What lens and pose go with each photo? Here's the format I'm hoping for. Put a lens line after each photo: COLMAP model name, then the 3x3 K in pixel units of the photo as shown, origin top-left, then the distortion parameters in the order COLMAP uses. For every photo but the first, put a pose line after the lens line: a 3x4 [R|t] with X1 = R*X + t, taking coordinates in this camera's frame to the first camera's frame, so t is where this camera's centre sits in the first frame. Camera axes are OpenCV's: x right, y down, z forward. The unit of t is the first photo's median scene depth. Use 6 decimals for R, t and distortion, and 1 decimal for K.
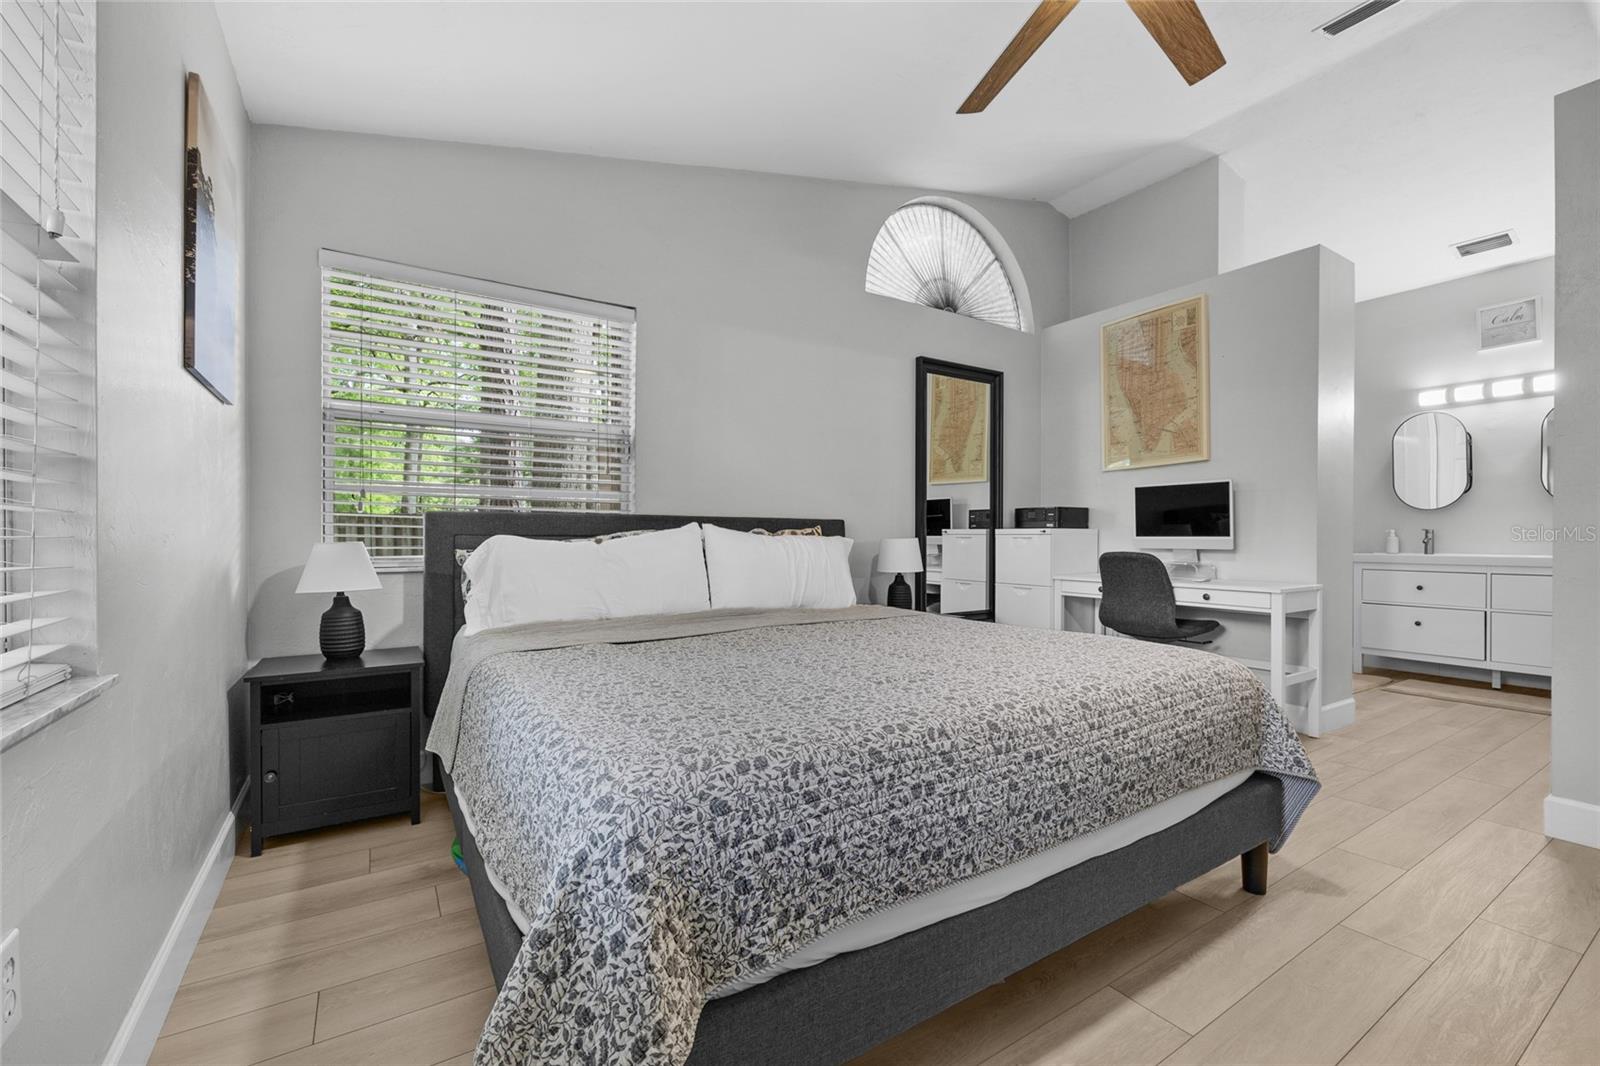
lens RADIAL K [[666.4, 0, 806.2], [0, 666.4, 539.9], [0, 0, 1]] dist [-0.000736, -0.000325]
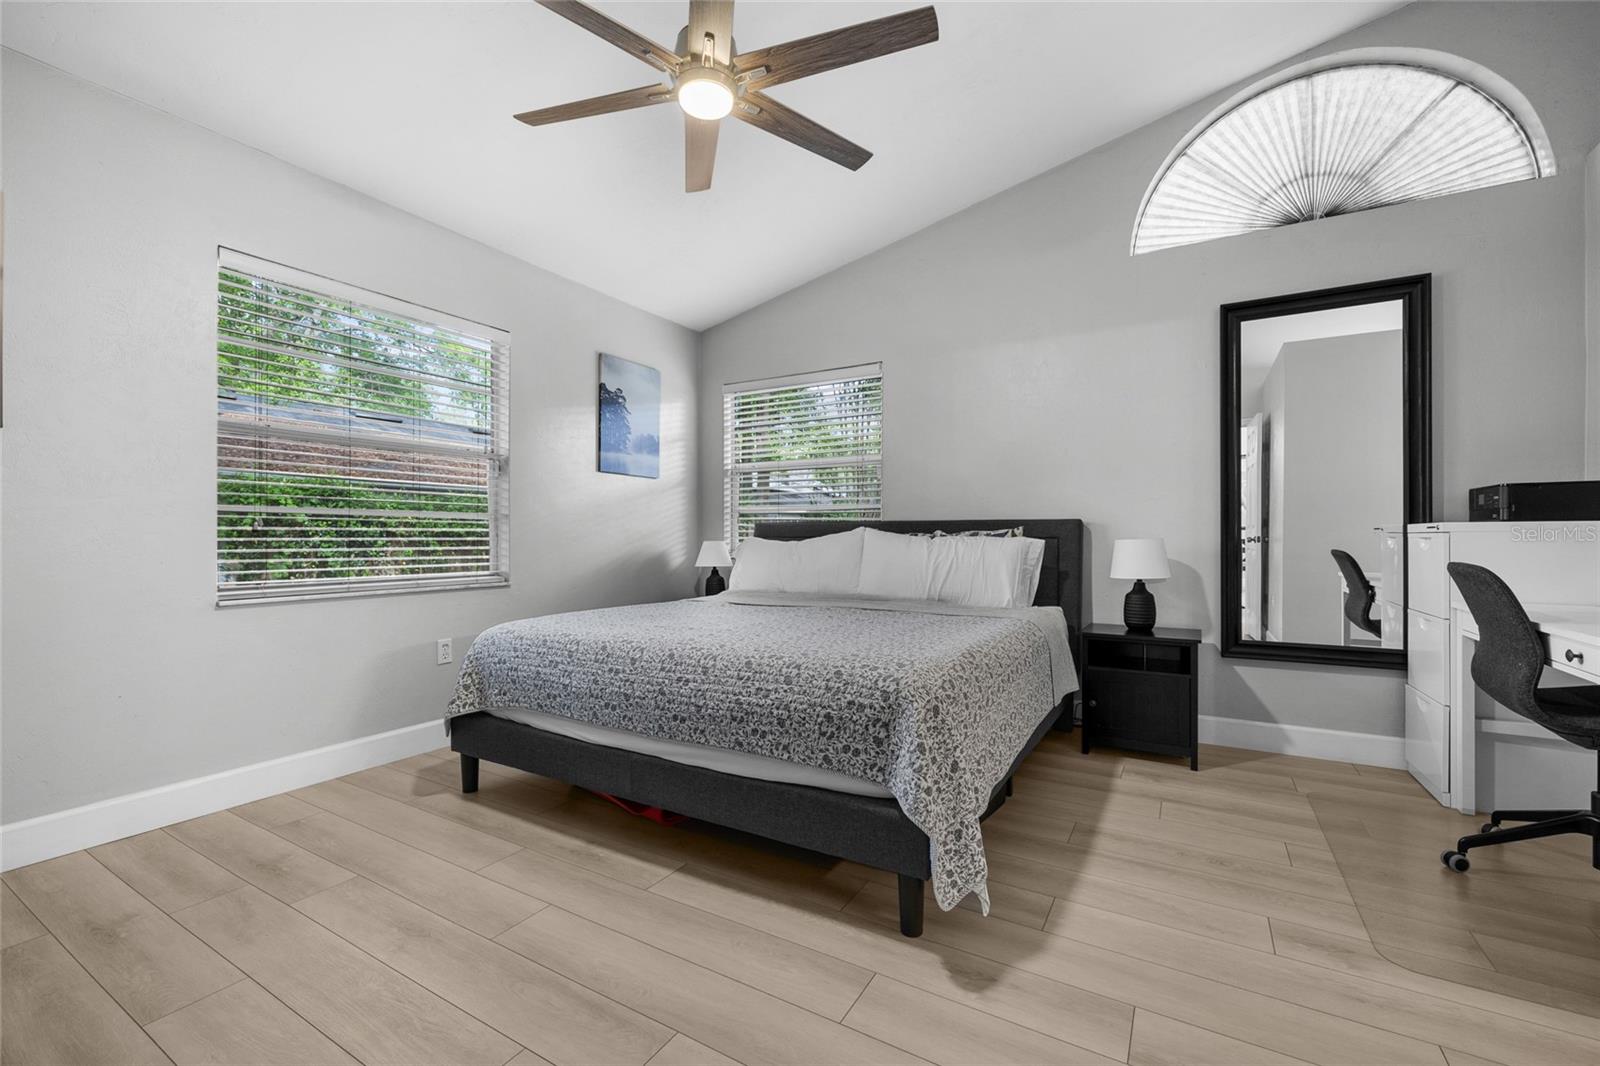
lens RADIAL K [[666.4, 0, 798.5], [0, 666.4, 537.2], [0, 0, 1]] dist [-0.000736, -0.000325]
pose [[0.447222, -0.002822, -0.894418, 0.833258], [-0.000280, 0.999995, -0.003295, -0.001932], [0.894423, 0.001723, 0.447219, 0.271870]]
